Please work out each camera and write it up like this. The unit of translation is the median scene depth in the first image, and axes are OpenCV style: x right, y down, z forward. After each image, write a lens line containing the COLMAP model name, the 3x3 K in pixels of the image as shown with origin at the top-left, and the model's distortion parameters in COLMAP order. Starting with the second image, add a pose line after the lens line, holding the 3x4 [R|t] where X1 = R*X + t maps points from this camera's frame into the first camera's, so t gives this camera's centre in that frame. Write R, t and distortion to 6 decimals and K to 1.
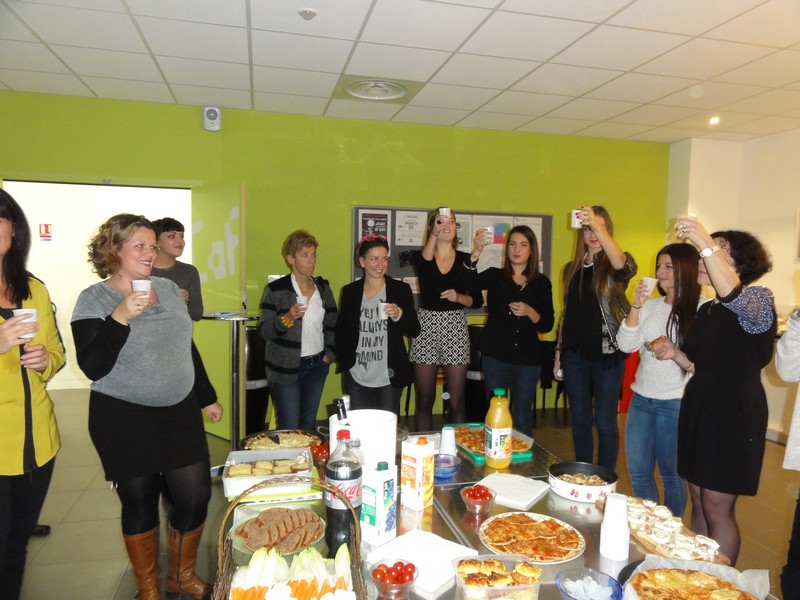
lens RADIAL K [[562.4, 0, 400.0], [0, 562.4, 300.0], [0, 0, 1]] dist [-0.001367, -0.001411]
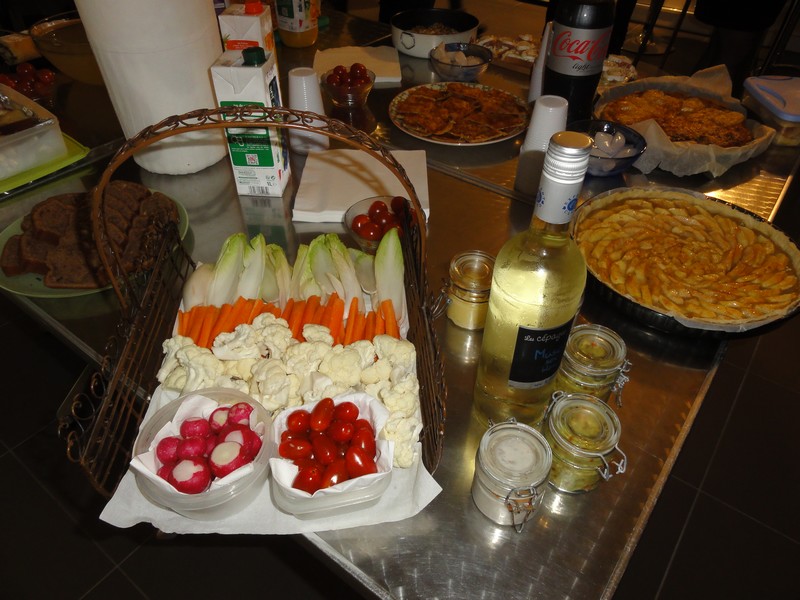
lens RADIAL K [[562.4, 0, 400.0], [0, 562.4, 300.0], [0, 0, 1]] dist [-0.001367, -0.001411]
pose [[0.781717, -0.426944, 0.454573, -0.076450], [0.050554, 0.769895, 0.636165, 0.044301], [-0.621580, -0.474320, 0.623424, 0.146992]]
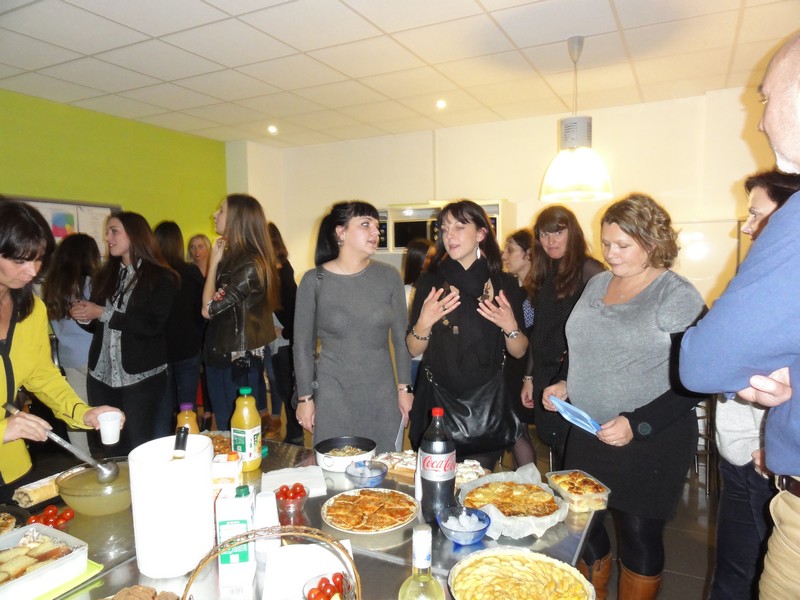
lens RADIAL K [[562.4, 0, 400.0], [0, 562.4, 300.0], [0, 0, 1]] dist [-0.001367, -0.001411]
pose [[0.657667, -0.081436, 0.748894, -0.146236], [0.076943, 0.996202, 0.040759, -0.002320], [-0.749369, 0.030816, 0.661435, 0.075447]]
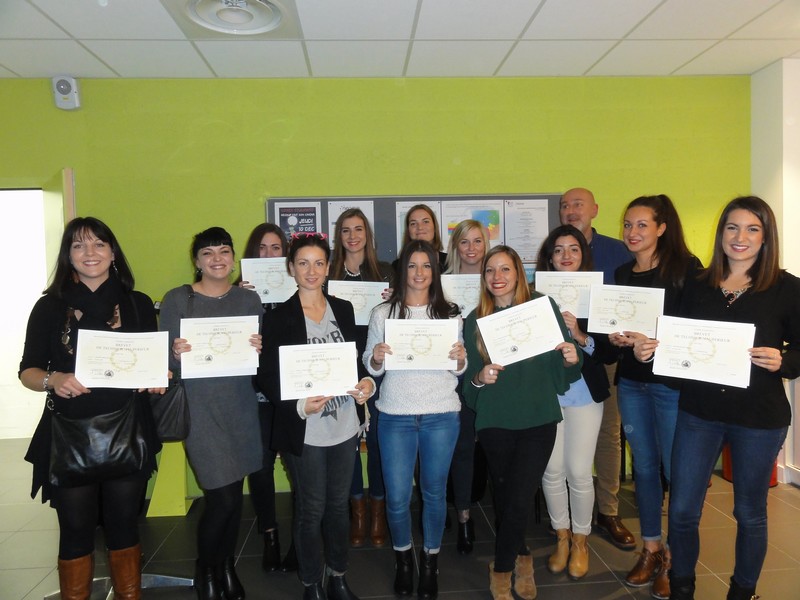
lens RADIAL K [[557.4, 0, 402.2], [0, 557.4, 295.6], [0, 0, 1]] dist [0.000232, 0.004078]
pose [[0.984065, -0.037351, -0.173843, 0.220962], [0.032298, 0.998972, -0.031807, -0.014845], [0.174852, 0.025686, 0.984260, 0.348759]]
